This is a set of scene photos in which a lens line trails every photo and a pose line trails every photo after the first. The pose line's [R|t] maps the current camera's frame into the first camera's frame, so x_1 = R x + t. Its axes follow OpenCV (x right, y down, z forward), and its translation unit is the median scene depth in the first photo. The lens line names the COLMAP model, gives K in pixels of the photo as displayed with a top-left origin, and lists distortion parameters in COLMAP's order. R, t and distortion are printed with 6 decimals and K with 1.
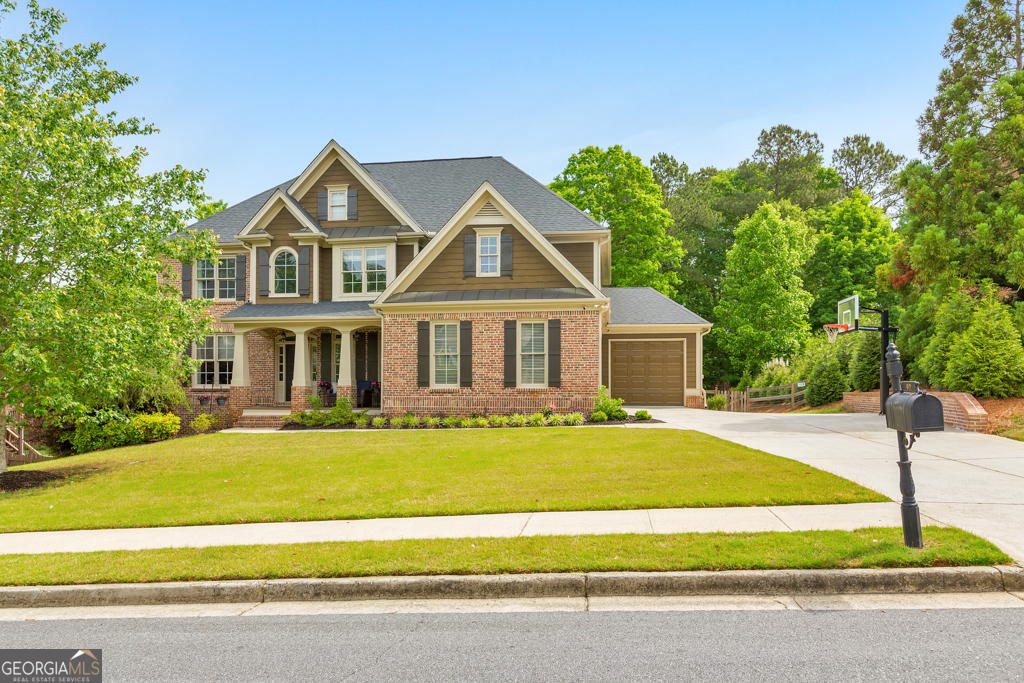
lens RADIAL K [[688.1, 0, 506.0], [0, 688.1, 392.5], [0, 0, 1]] dist [0.003512, -0.000383]
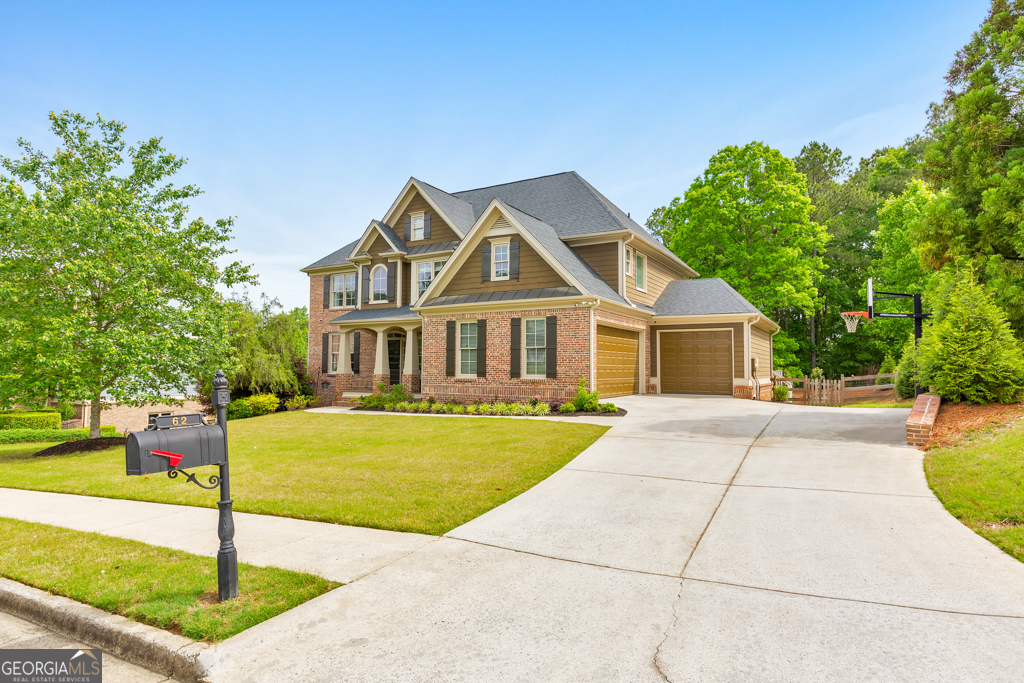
lens RADIAL K [[578.6, 0, 512.0], [0, 578.6, 341.5], [0, 0, 1]] dist [0.003791, 0.000244]
pose [[0.923776, -0.012811, -0.382719, 0.355256], [-0.005827, 0.998854, -0.047501, -0.021377], [0.382889, 0.046110, 0.922643, 0.125833]]
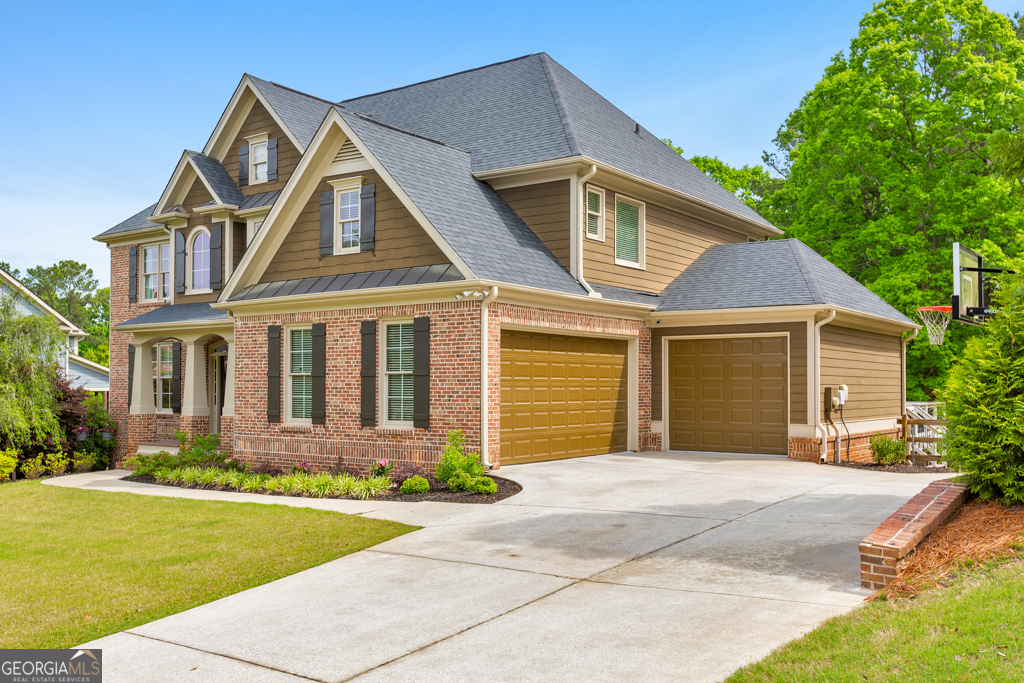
lens RADIAL K [[962.8, 0, 524.6], [0, 962.8, 372.2], [0, 0, 1]] dist [0.000118, 0.001755]
pose [[0.883026, -0.006324, -0.469281, 0.539051], [-0.001028, 0.999881, -0.015409, -0.043250], [0.469322, 0.014089, 0.882915, 0.280609]]
